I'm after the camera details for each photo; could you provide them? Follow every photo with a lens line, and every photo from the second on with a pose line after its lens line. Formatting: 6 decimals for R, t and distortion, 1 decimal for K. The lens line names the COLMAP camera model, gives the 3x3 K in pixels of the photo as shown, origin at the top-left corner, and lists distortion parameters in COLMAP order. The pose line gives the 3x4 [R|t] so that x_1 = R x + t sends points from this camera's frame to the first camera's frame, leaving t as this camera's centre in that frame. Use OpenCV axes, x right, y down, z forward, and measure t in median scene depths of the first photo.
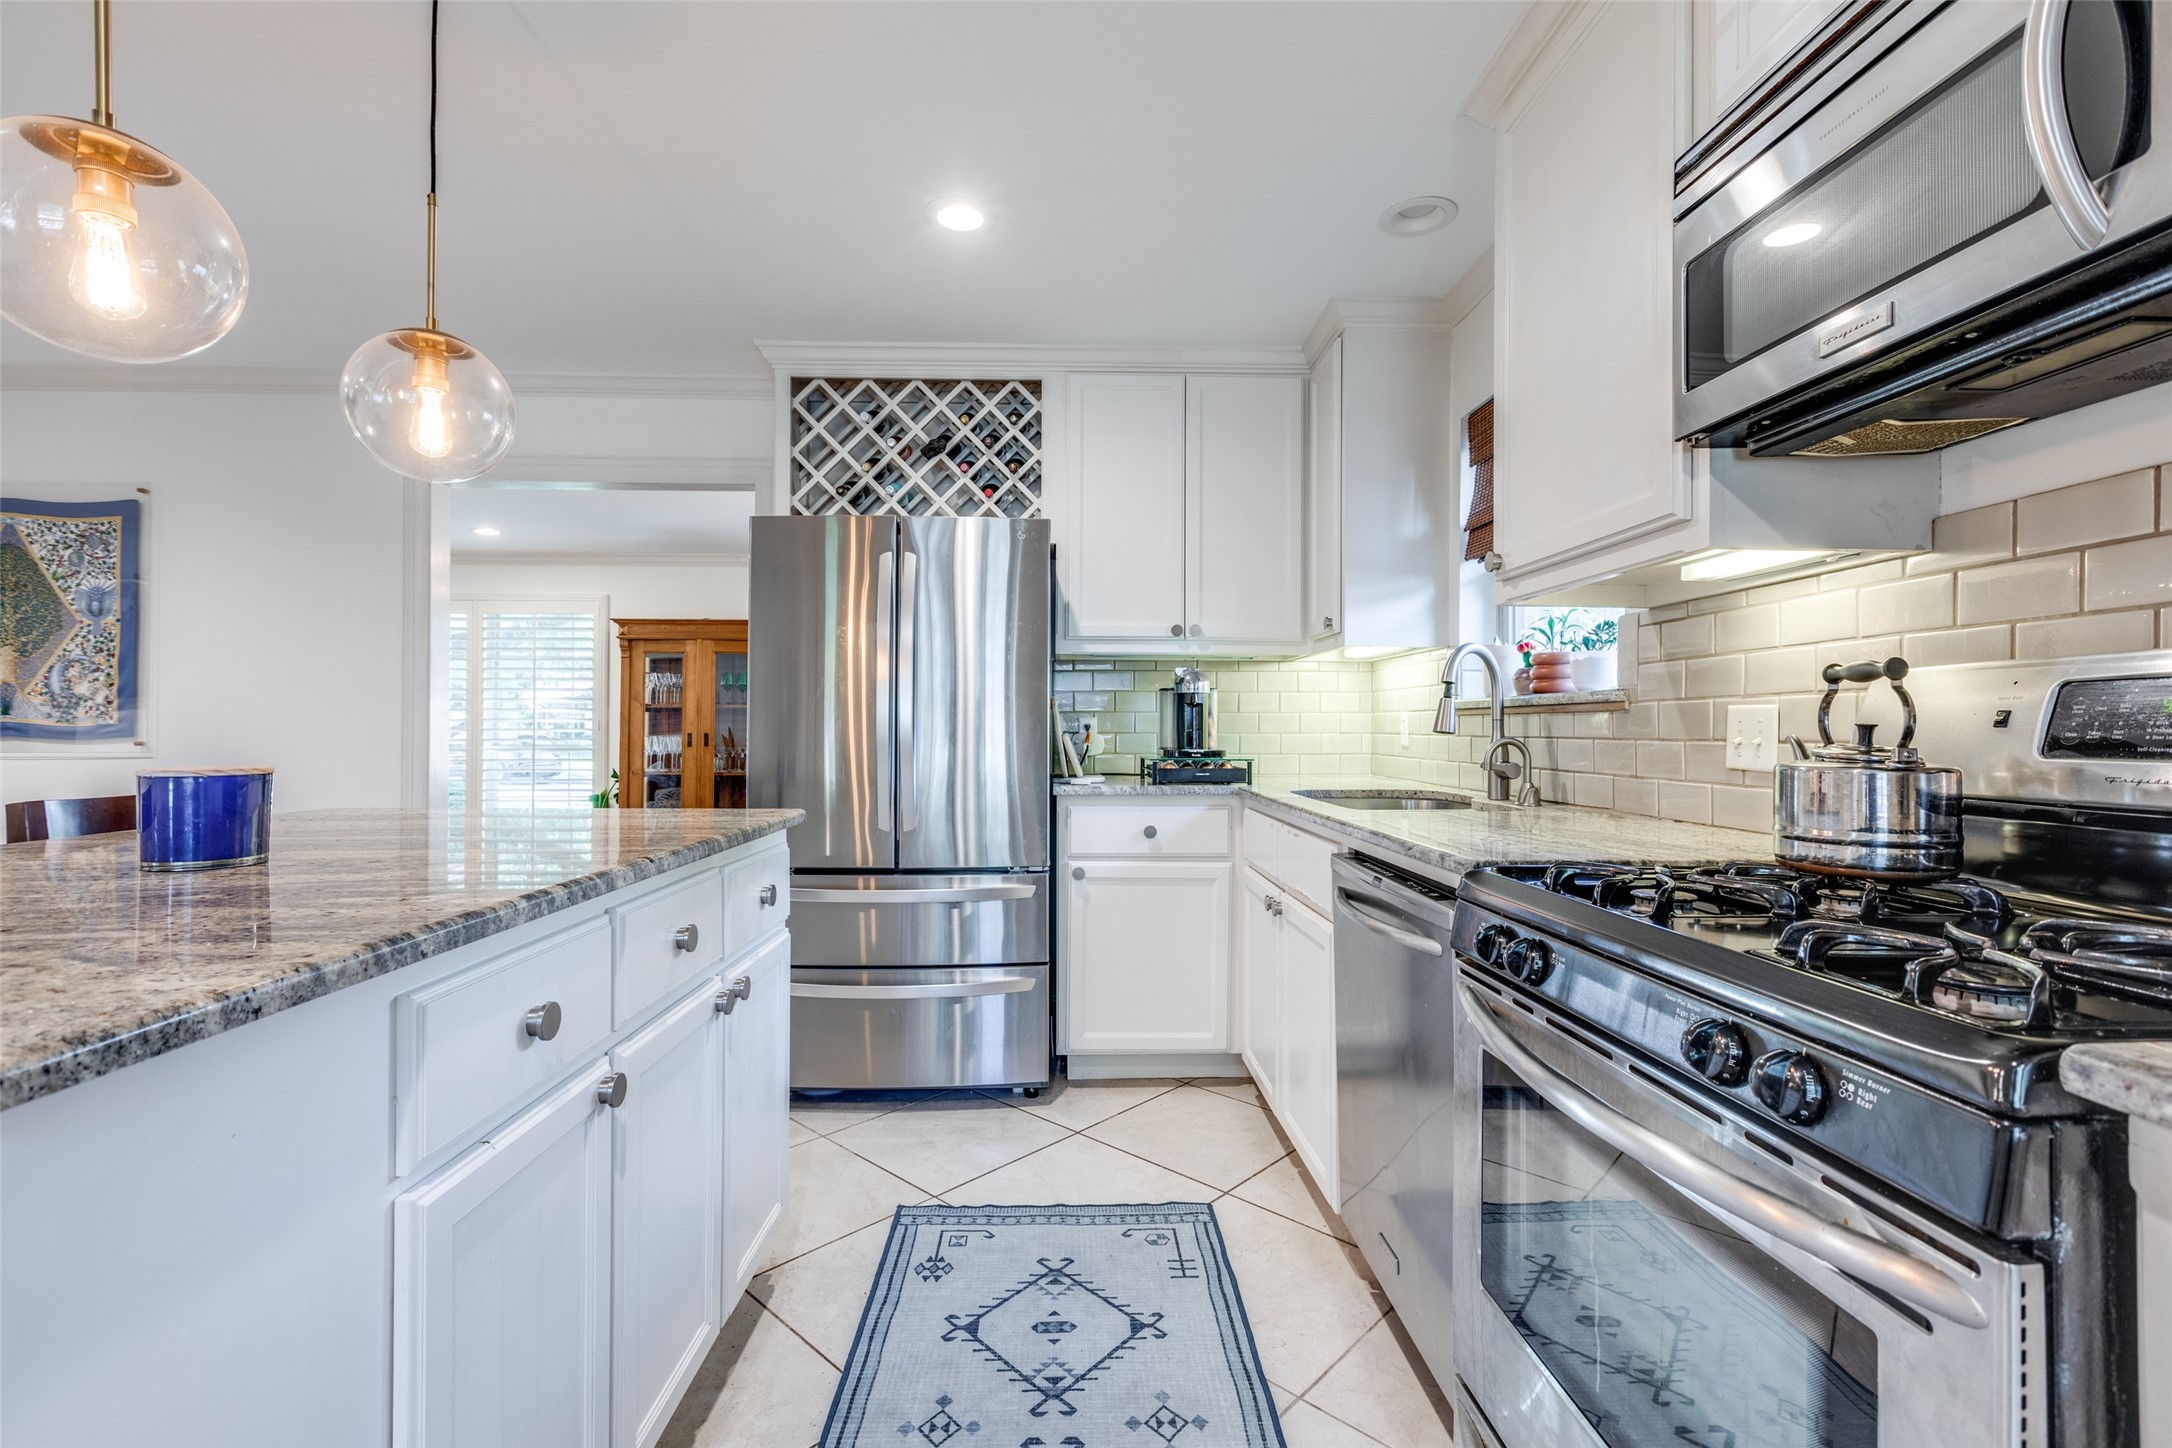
lens RADIAL K [[952.8, 0, 1079.0], [0, 952.8, 718.2], [0, 0, 1]] dist [-0.003306, -0.000160]
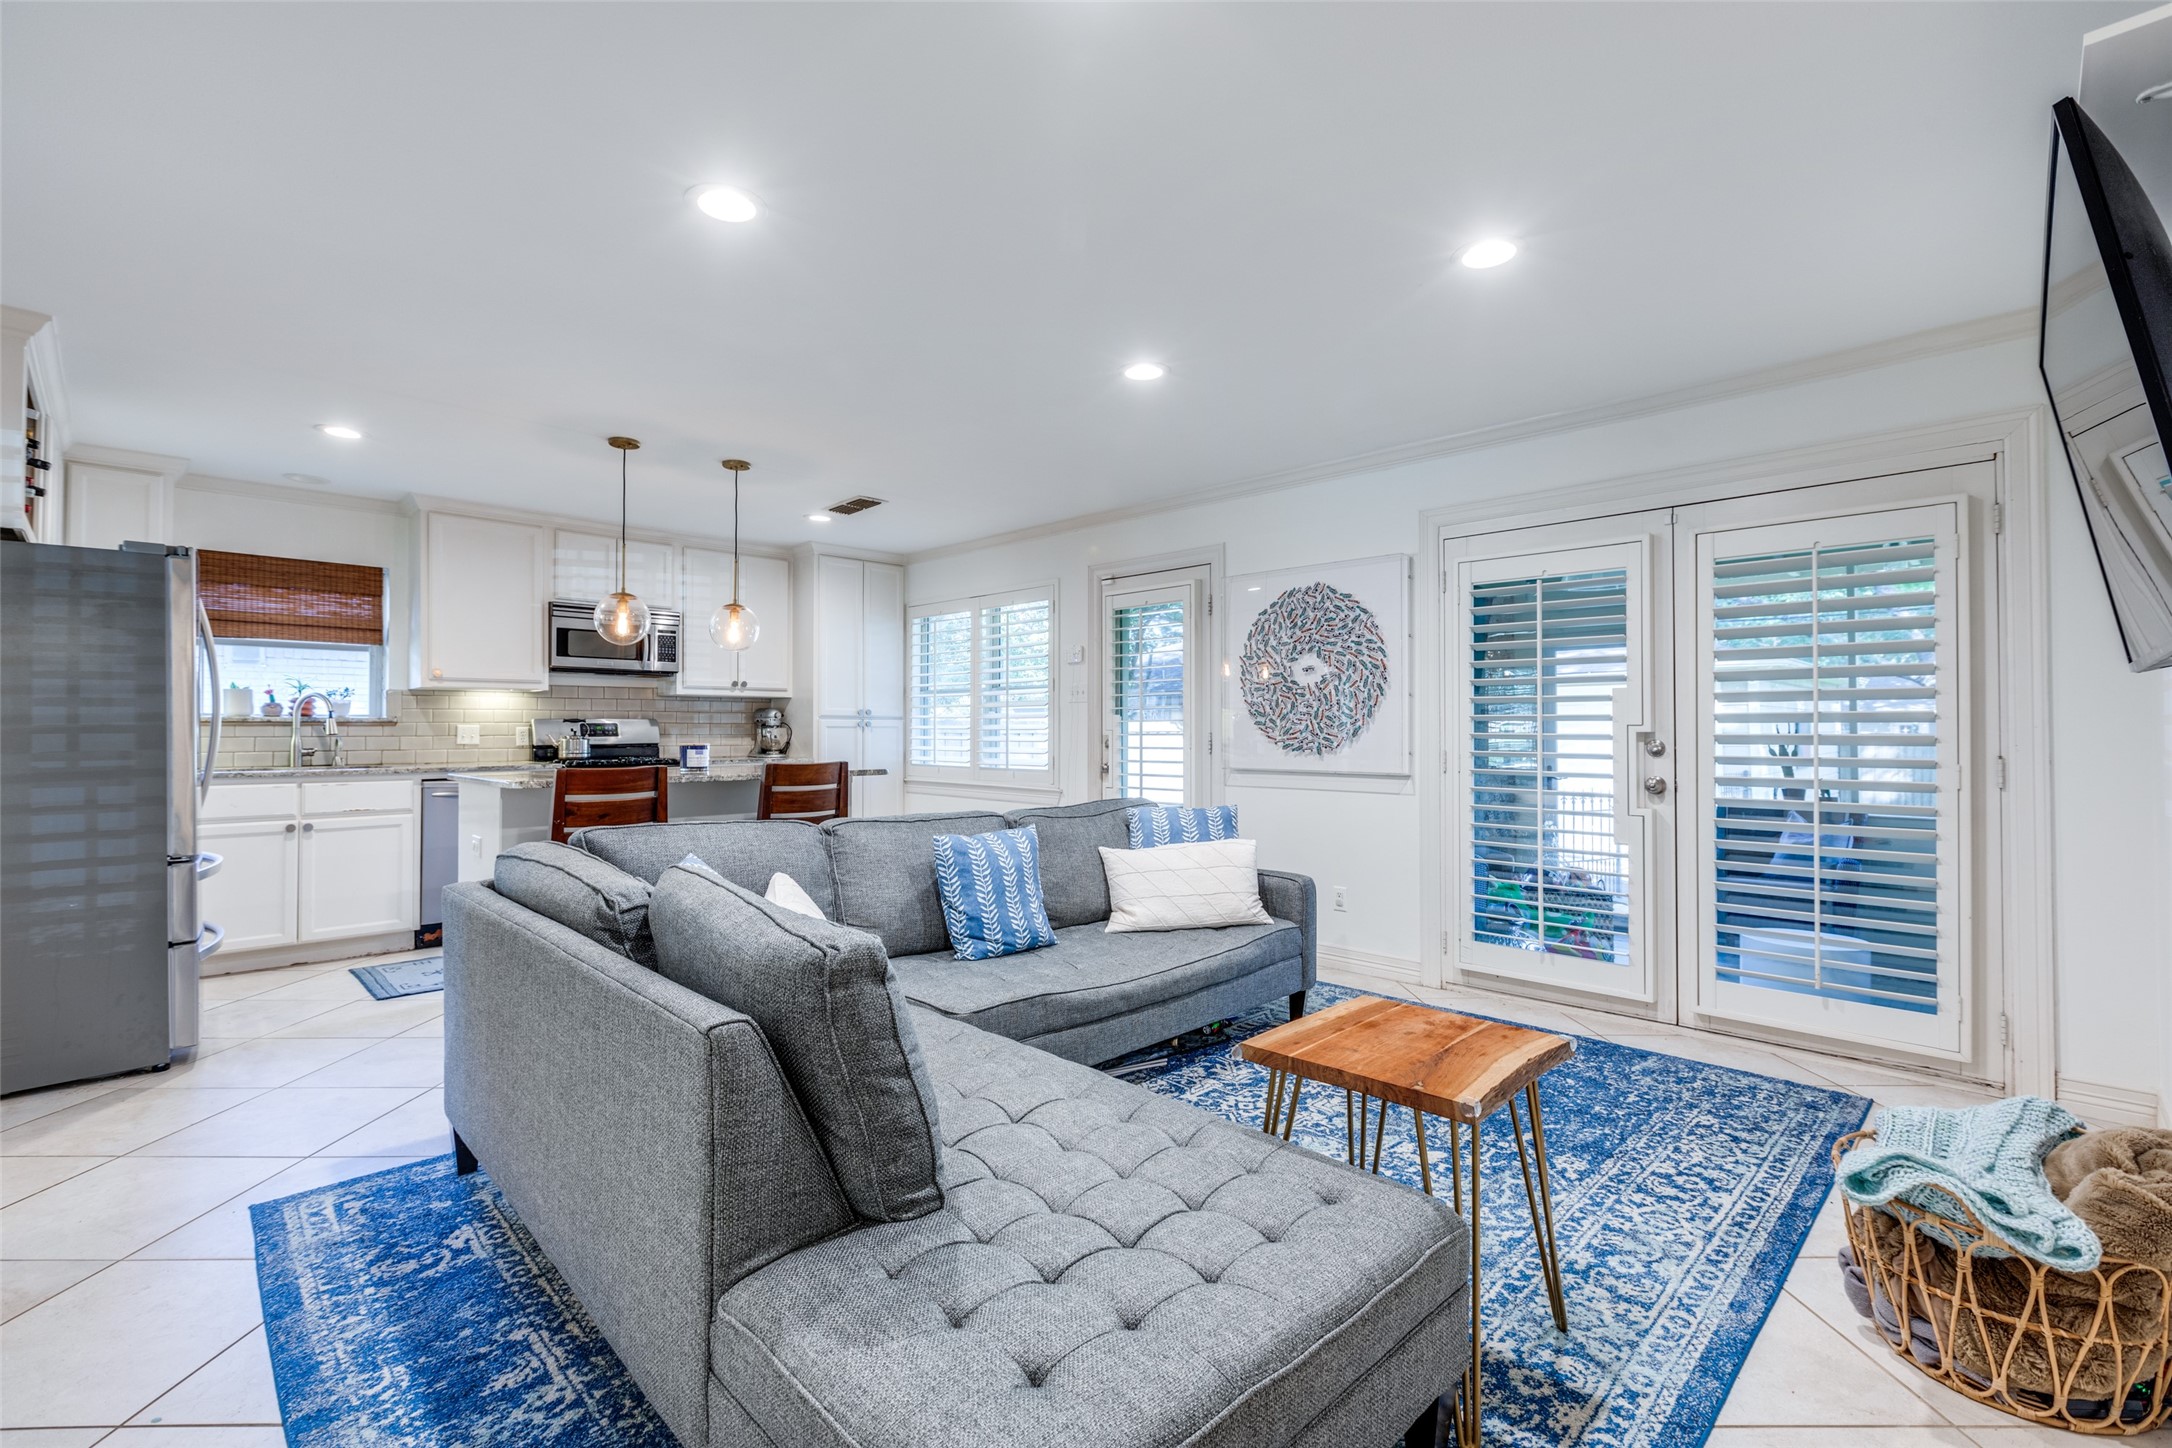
lens RADIAL K [[953.6, 0, 1083.9], [0, 953.6, 717.2], [0, 0, 1]] dist [0.000807, 0.000485]
pose [[-0.684637, 0.009296, 0.728825, -1.632669], [-0.006681, 0.999797, -0.019027, 0.003655], [-0.728854, -0.017896, -0.684435, 0.857775]]
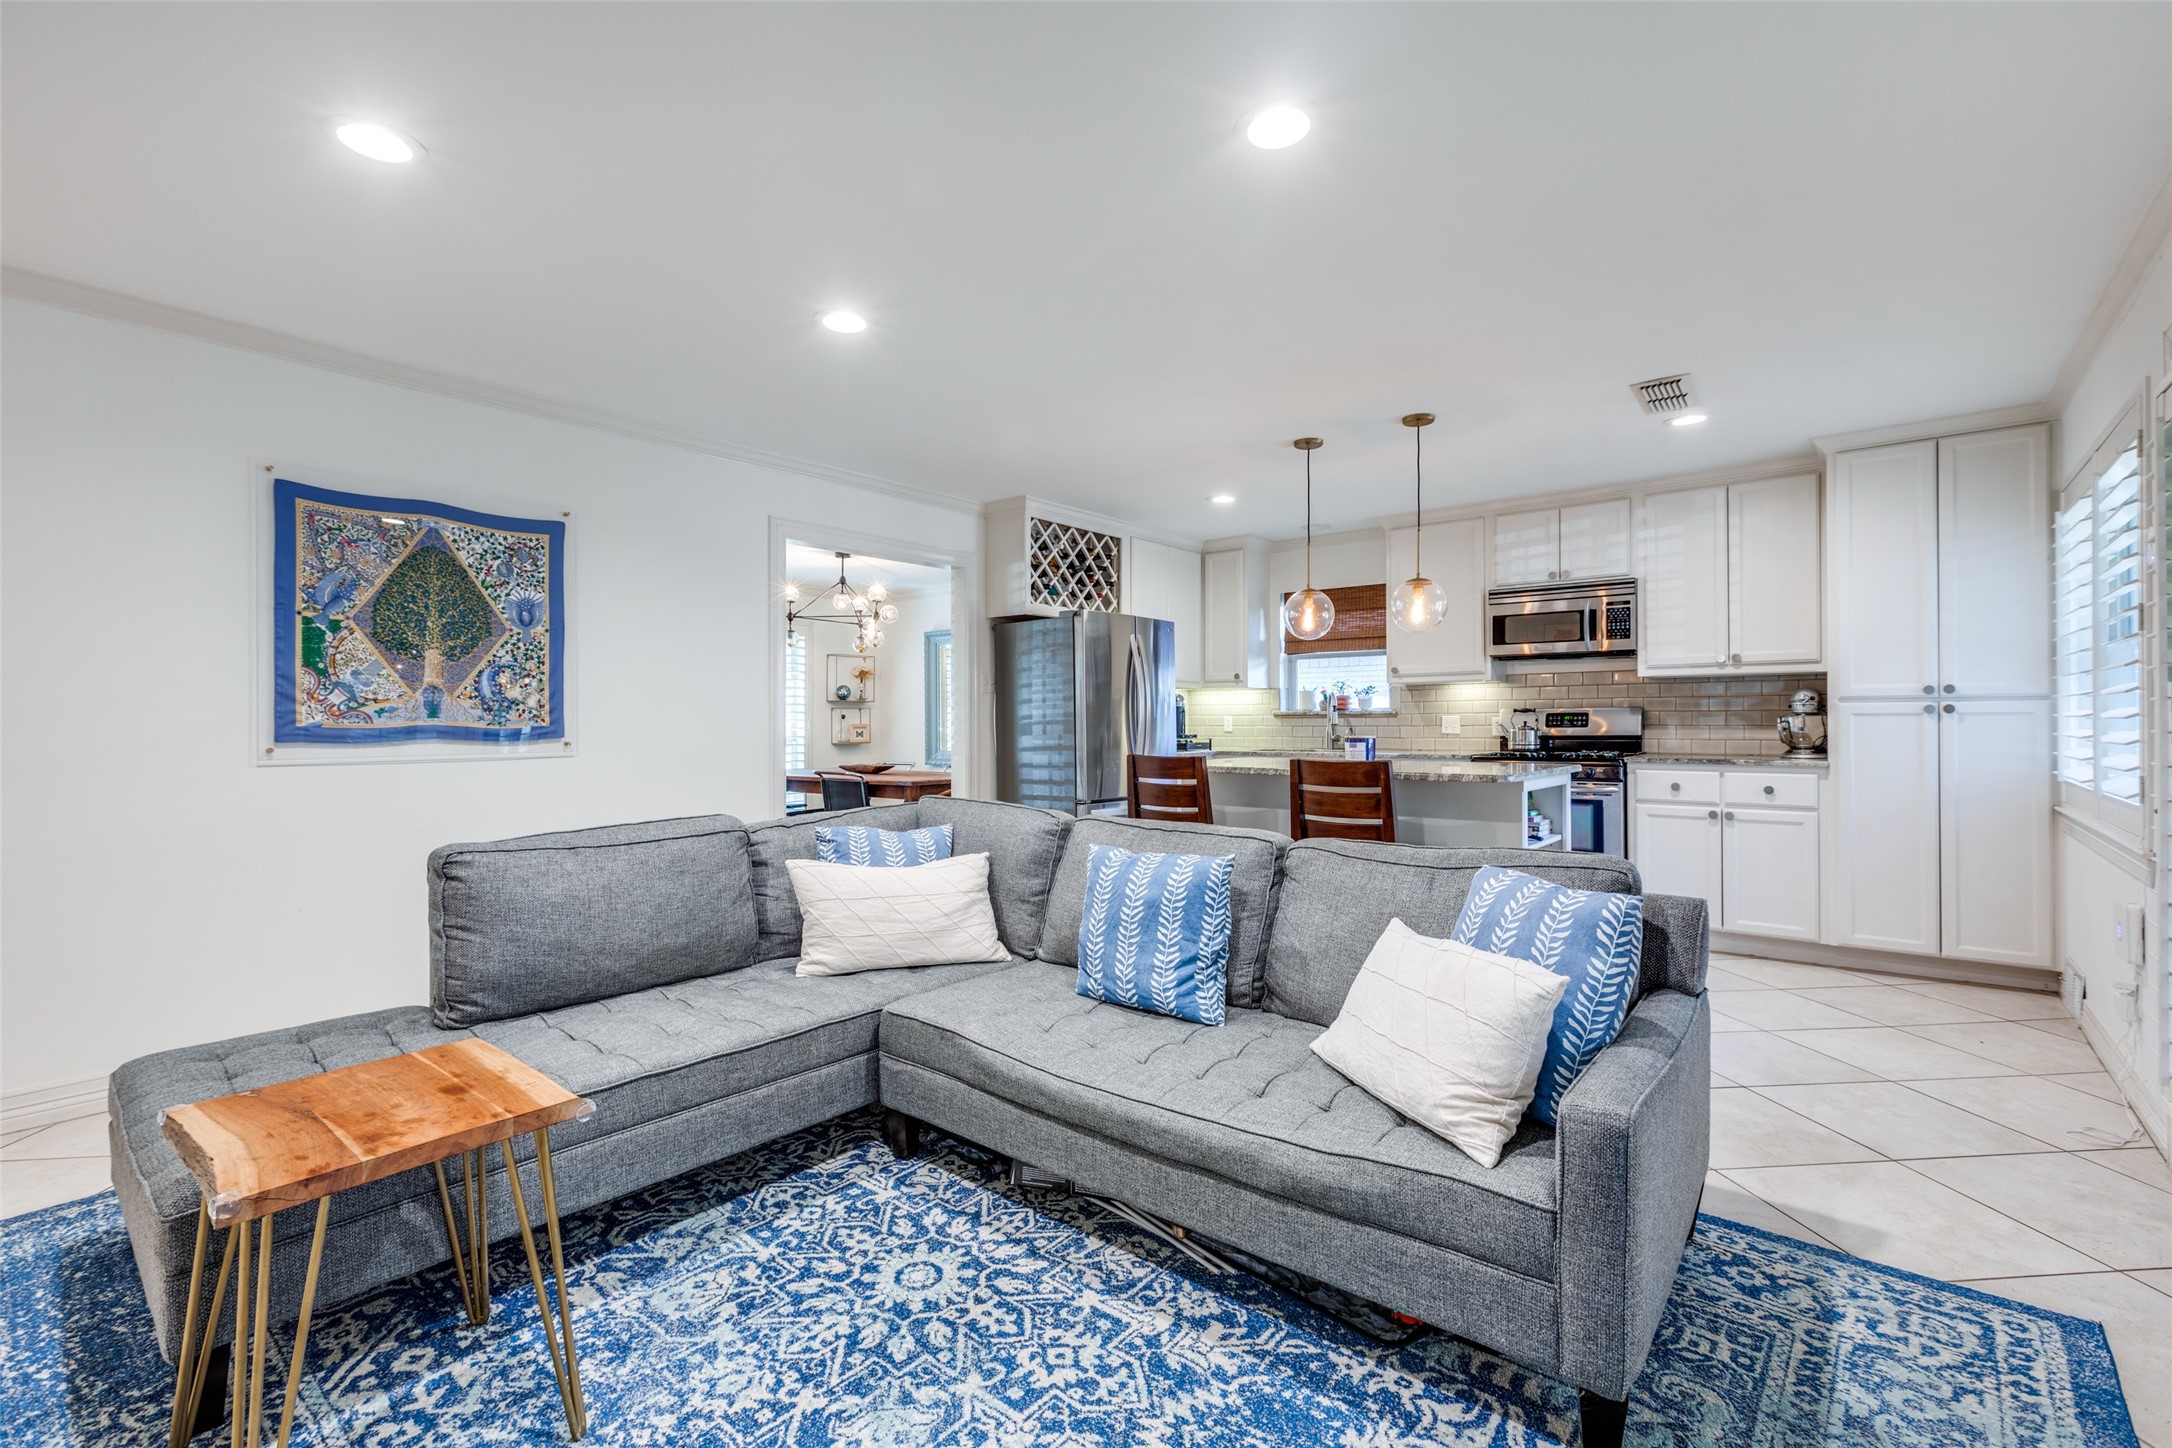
lens RADIAL K [[953.6, 0, 1083.9], [0, 953.6, 717.2], [0, 0, 1]] dist [0.000807, 0.000485]
pose [[0.664904, -0.000752, 0.746929, -1.476862], [-0.001493, 0.999996, 0.002336, -0.007933], [-0.746928, -0.002668, 0.664900, -0.192710]]
